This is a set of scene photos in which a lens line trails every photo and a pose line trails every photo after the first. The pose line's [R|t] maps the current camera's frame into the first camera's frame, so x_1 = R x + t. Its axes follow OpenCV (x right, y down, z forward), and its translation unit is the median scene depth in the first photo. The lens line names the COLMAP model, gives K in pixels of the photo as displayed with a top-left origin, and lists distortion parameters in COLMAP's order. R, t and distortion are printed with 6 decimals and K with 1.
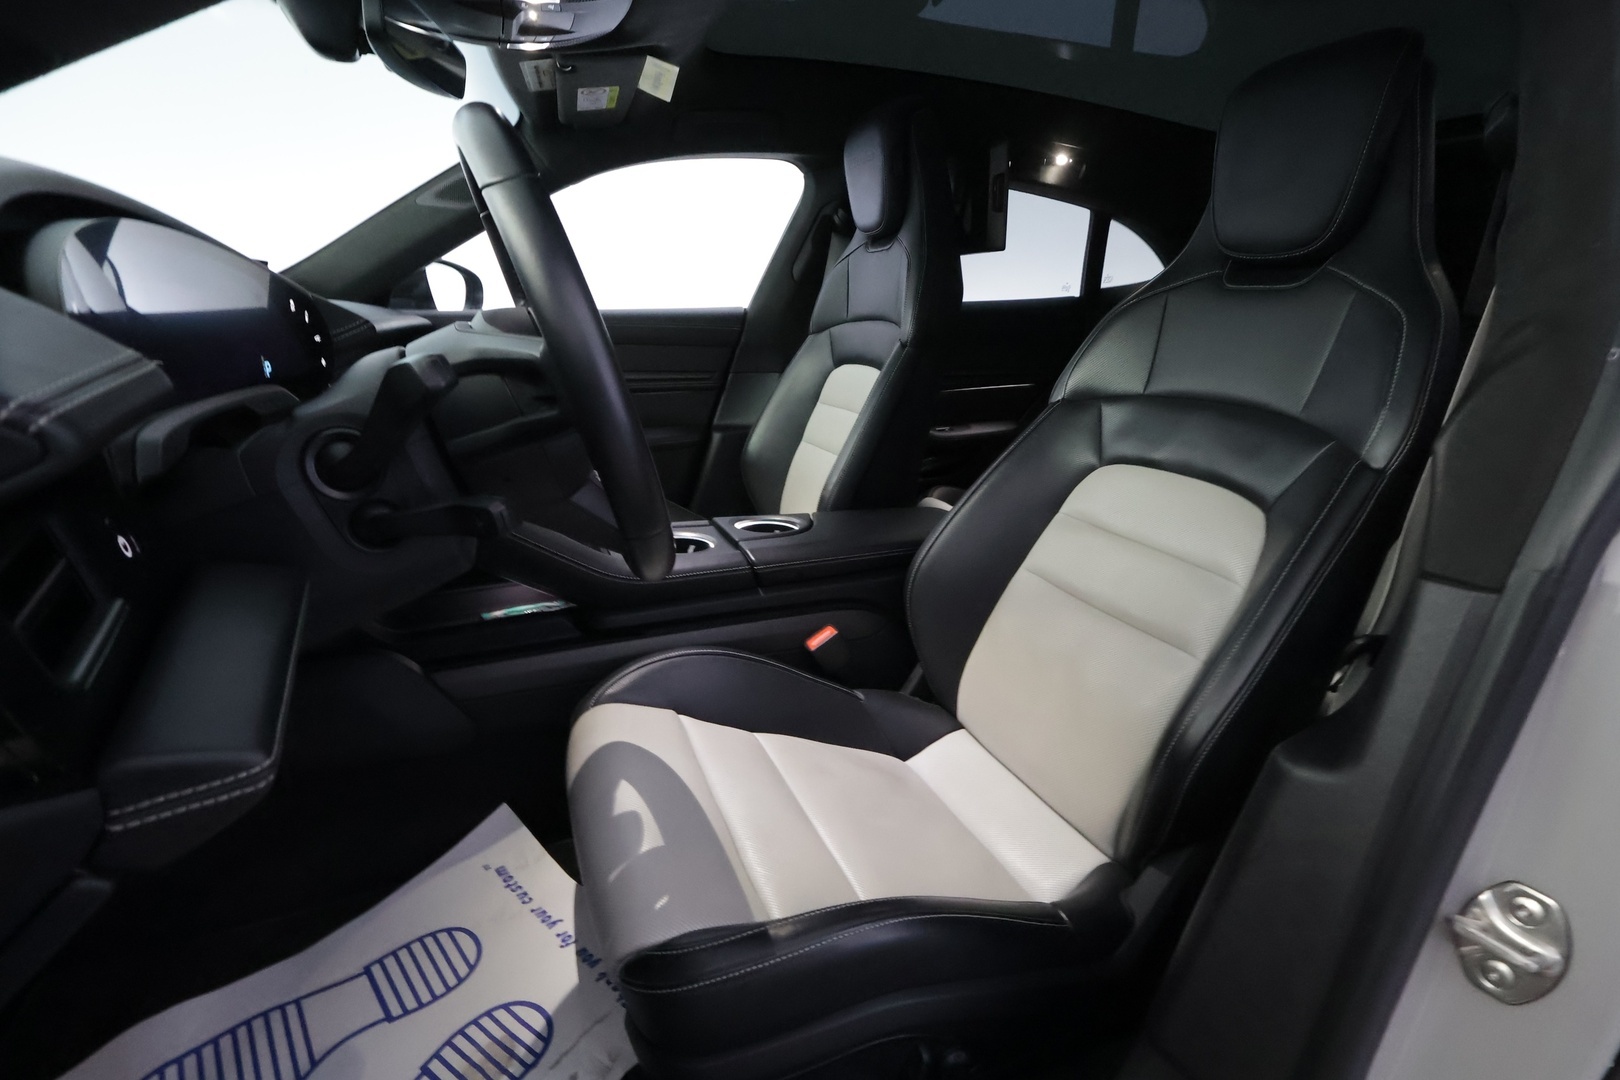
lens RADIAL K [[745.3, 0, 803.8], [0, 745.3, 552.5], [0, 0, 1]] dist [-0.001156, 0.000963]
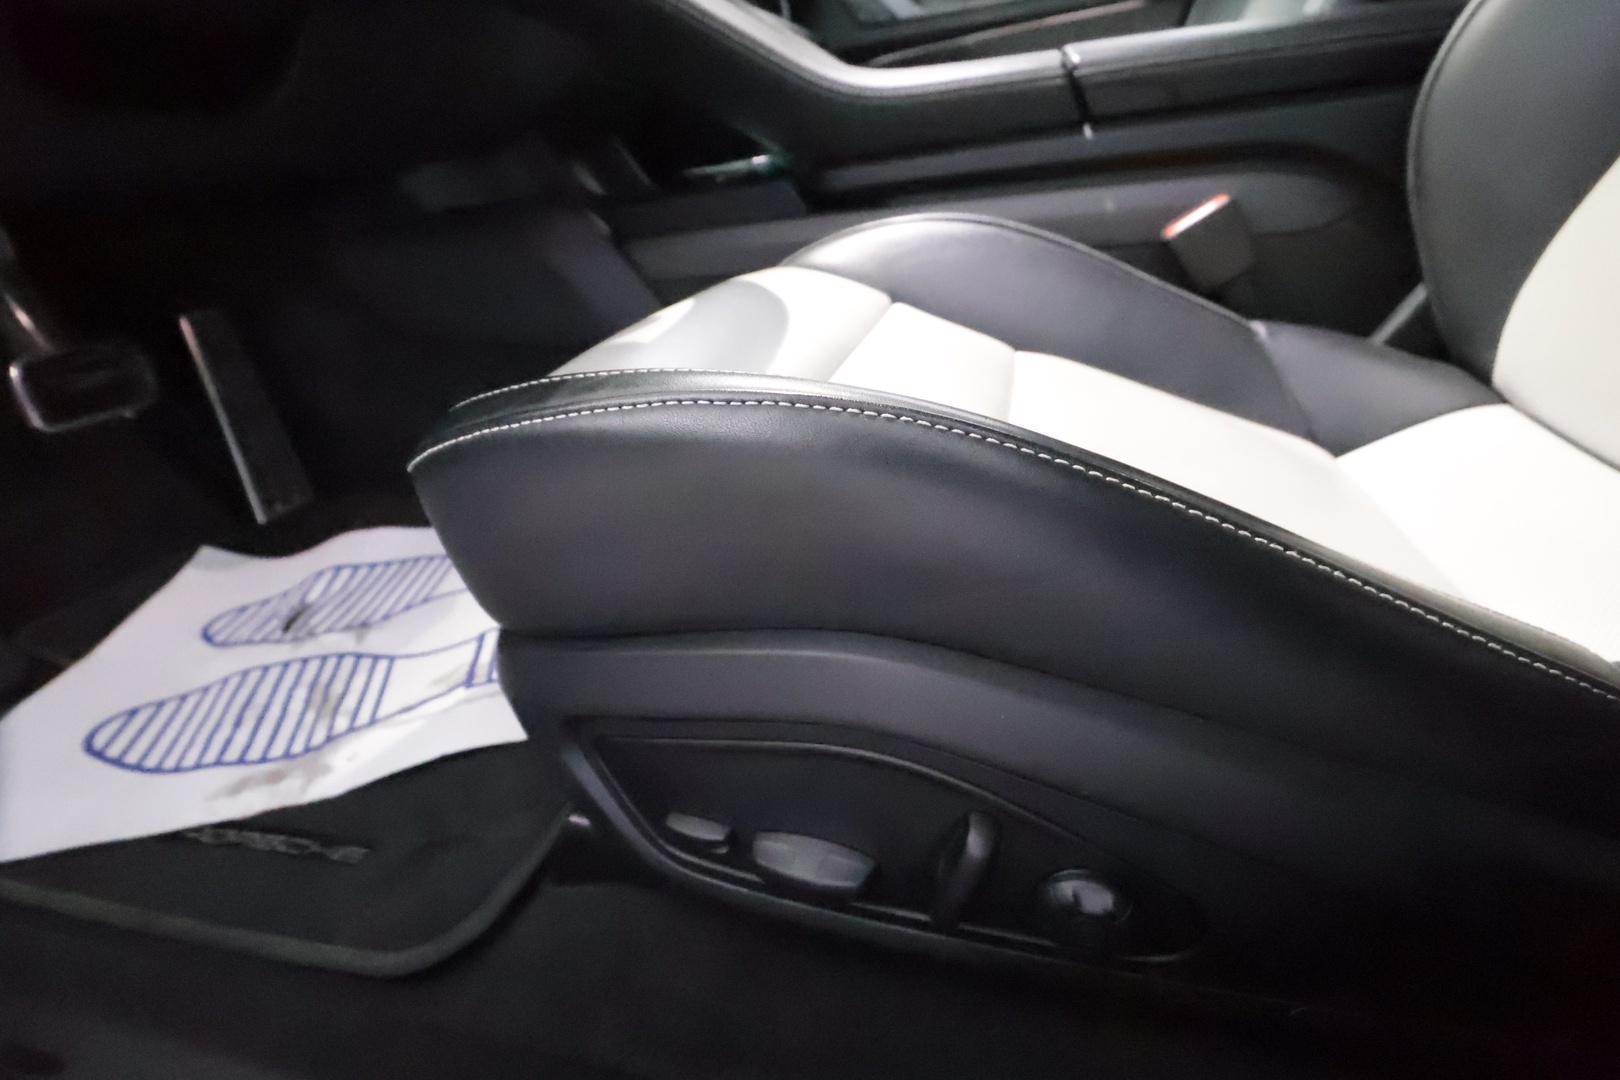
lens RADIAL K [[745.3, 0, 814.2], [0, 745.3, 536.4], [0, 0, 1]] dist [-0.001156, 0.000963]
pose [[0.781986, 0.165909, -0.600809, 0.154477], [-0.067110, 0.980731, 0.183474, 0.237546], [0.619672, -0.103154, 0.778052, 0.345834]]
